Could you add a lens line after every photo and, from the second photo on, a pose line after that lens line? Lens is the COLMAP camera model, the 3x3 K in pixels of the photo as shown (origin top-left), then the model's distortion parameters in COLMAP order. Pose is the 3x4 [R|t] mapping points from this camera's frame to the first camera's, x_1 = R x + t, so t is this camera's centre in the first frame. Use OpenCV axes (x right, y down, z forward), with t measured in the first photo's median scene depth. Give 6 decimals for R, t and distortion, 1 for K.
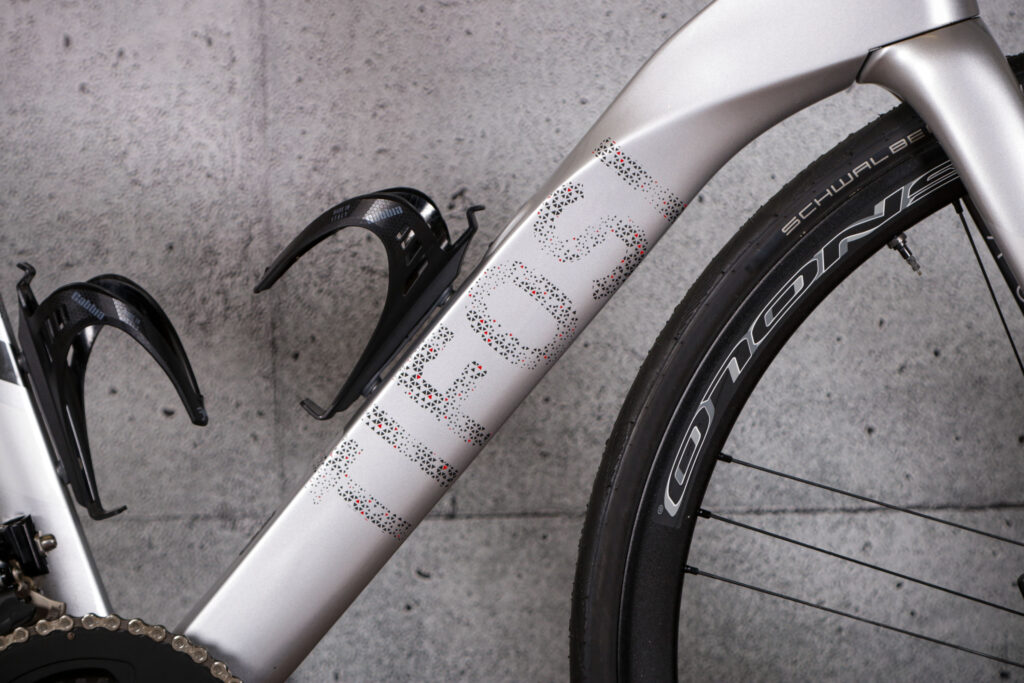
lens RADIAL K [[3330.0, 0, 507.6], [0, 3330.0, 338.8], [0, 0, 1]] dist [0.324334, 0.000000]
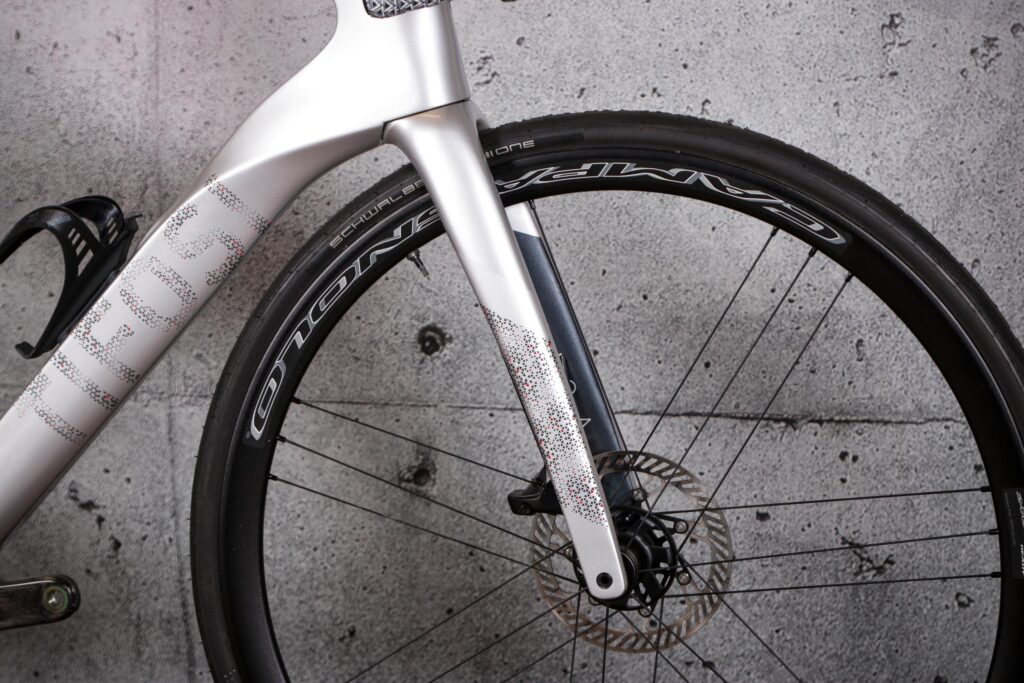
lens RADIAL K [[3158.8, 0, 512.6], [0, 3158.8, 343.2], [0, 0, 1]] dist [0.357809, 0.000000]
pose [[0.981789, 0.049349, -0.183451, 0.307142], [-0.034606, 0.995972, 0.082720, -0.078979], [0.186794, -0.074865, 0.979542, -0.229353]]
